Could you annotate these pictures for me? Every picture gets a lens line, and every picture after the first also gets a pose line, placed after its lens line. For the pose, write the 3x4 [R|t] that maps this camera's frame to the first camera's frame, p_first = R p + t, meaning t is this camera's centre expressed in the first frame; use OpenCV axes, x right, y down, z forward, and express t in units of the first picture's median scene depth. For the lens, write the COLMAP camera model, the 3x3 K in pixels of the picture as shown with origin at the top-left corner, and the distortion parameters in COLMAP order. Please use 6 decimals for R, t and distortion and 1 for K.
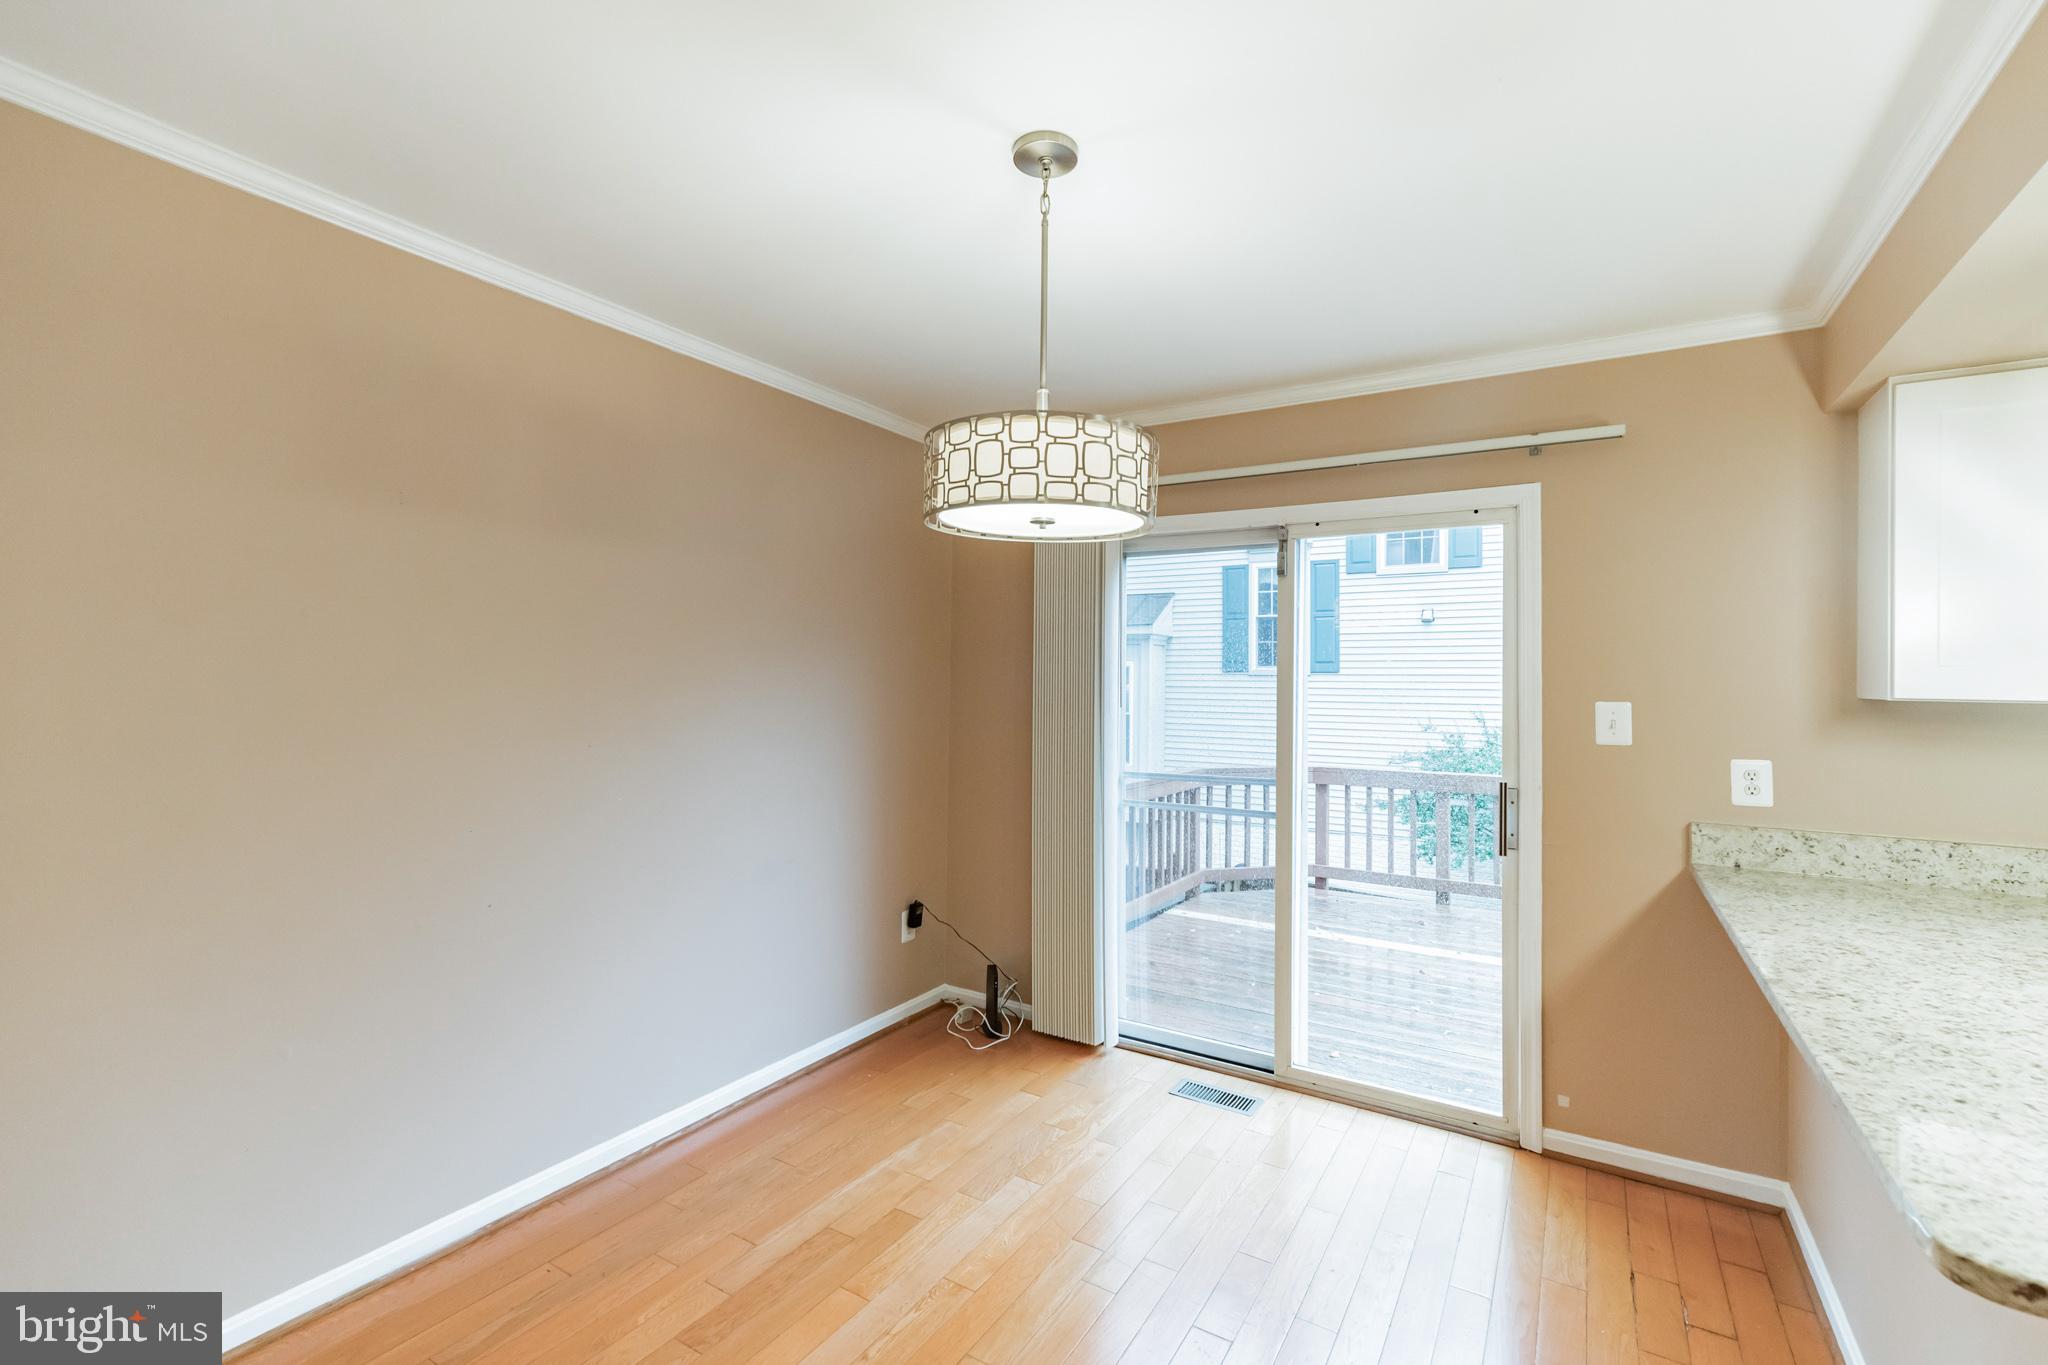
lens RADIAL K [[893.5, 0, 1043.6], [0, 893.5, 673.0], [0, 0, 1]] dist [0.011392, -0.000174]
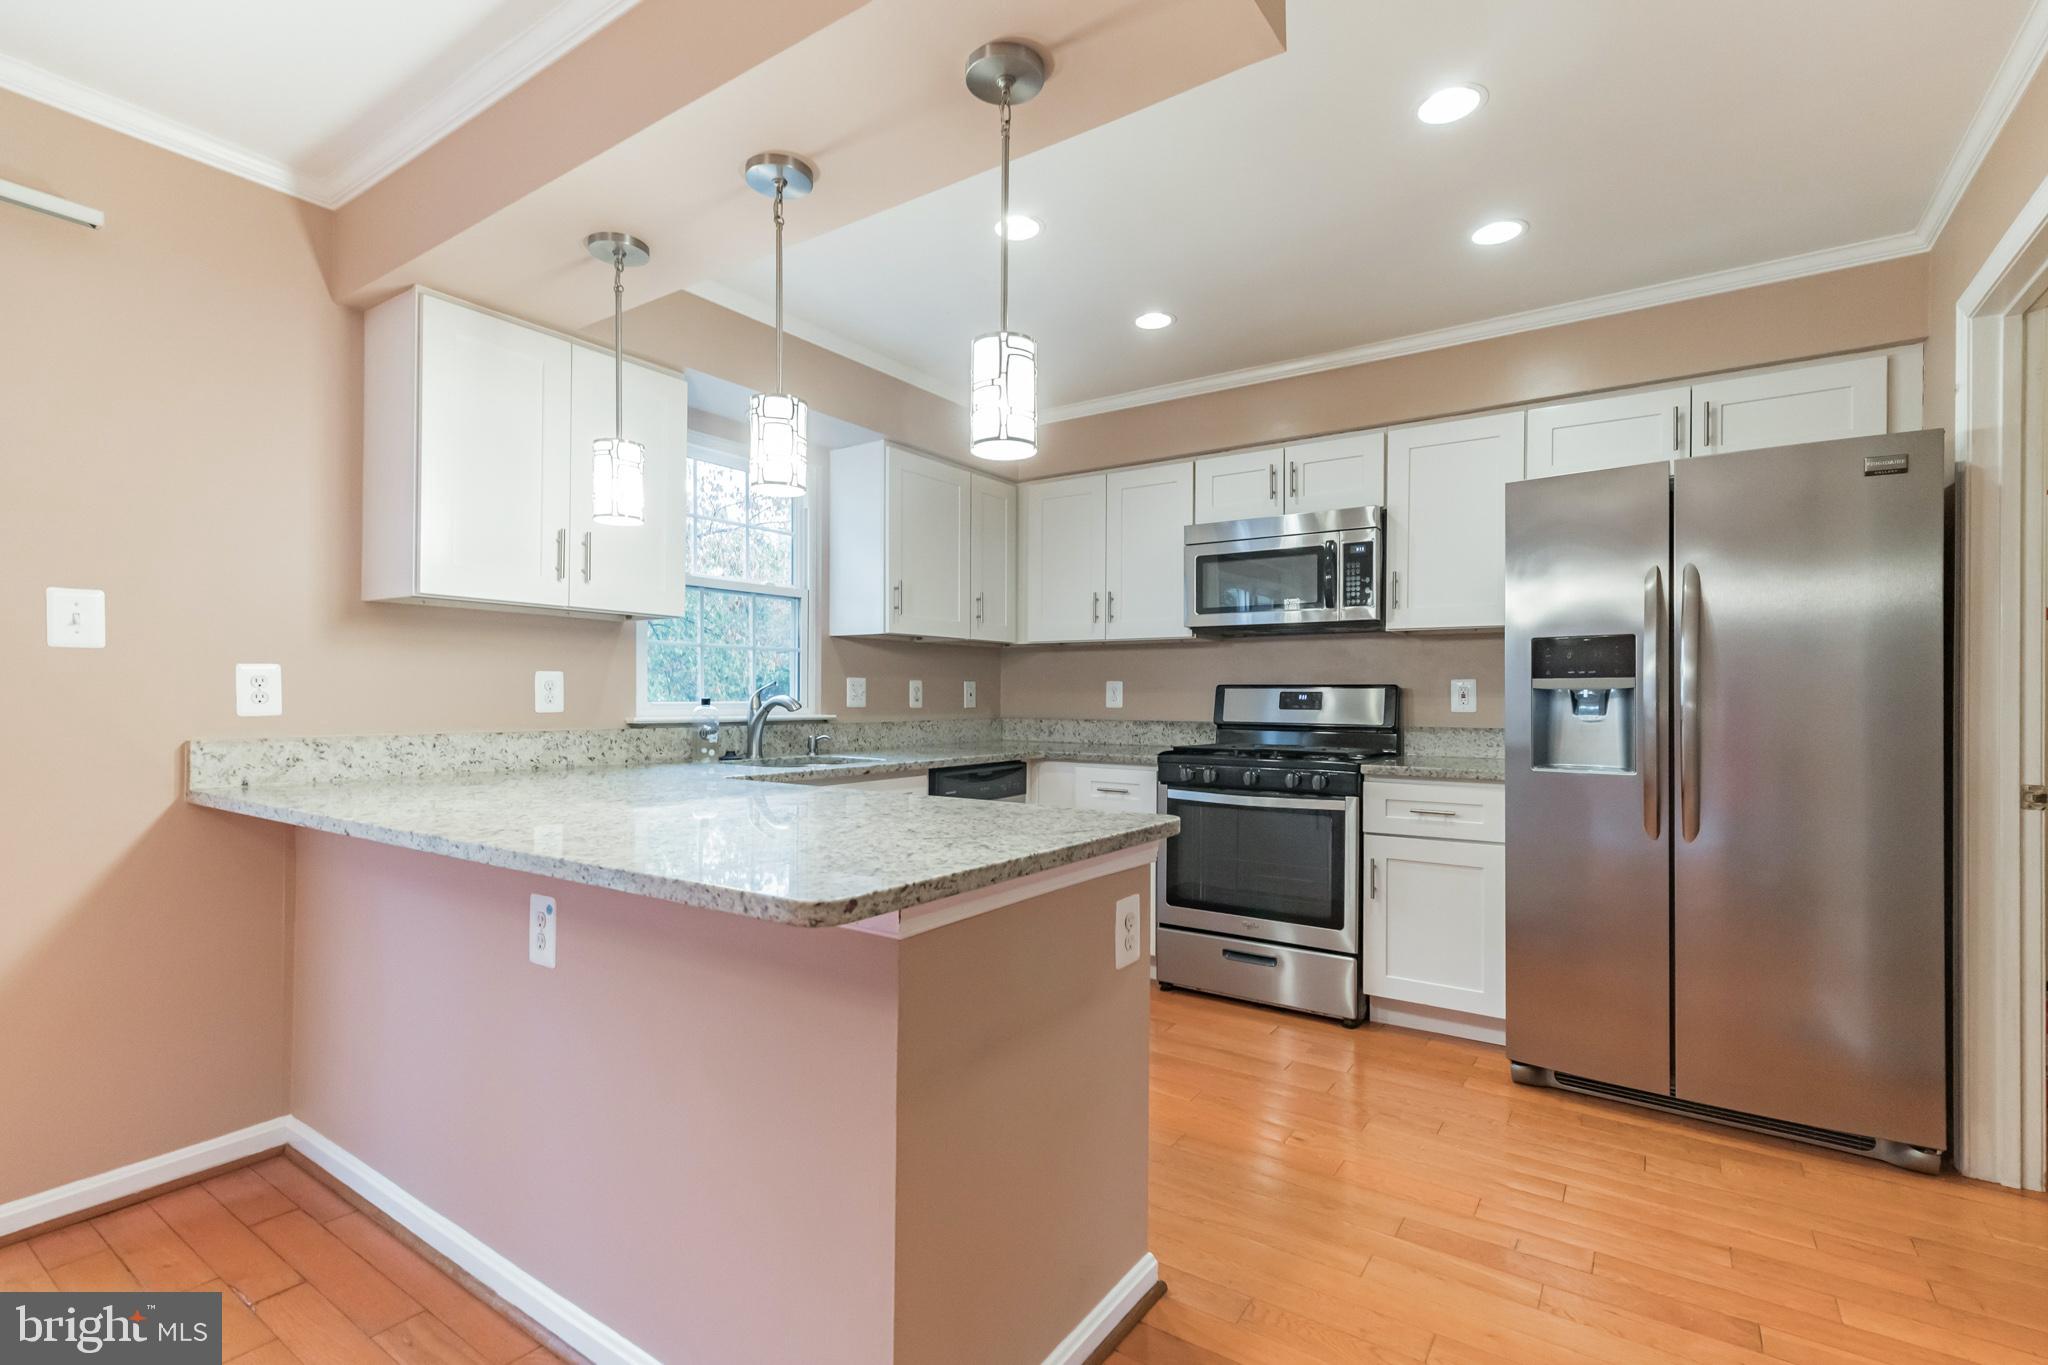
lens RADIAL K [[939.8, 0, 995.2], [0, 939.8, 701.5], [0, 0, 1]] dist [0.011999, 0.001880]
pose [[0.070494, -0.013530, 0.997420, -0.096962], [-0.021000, 0.999666, 0.015045, 0.104687], [-0.997291, -0.022006, 0.070186, 0.208791]]
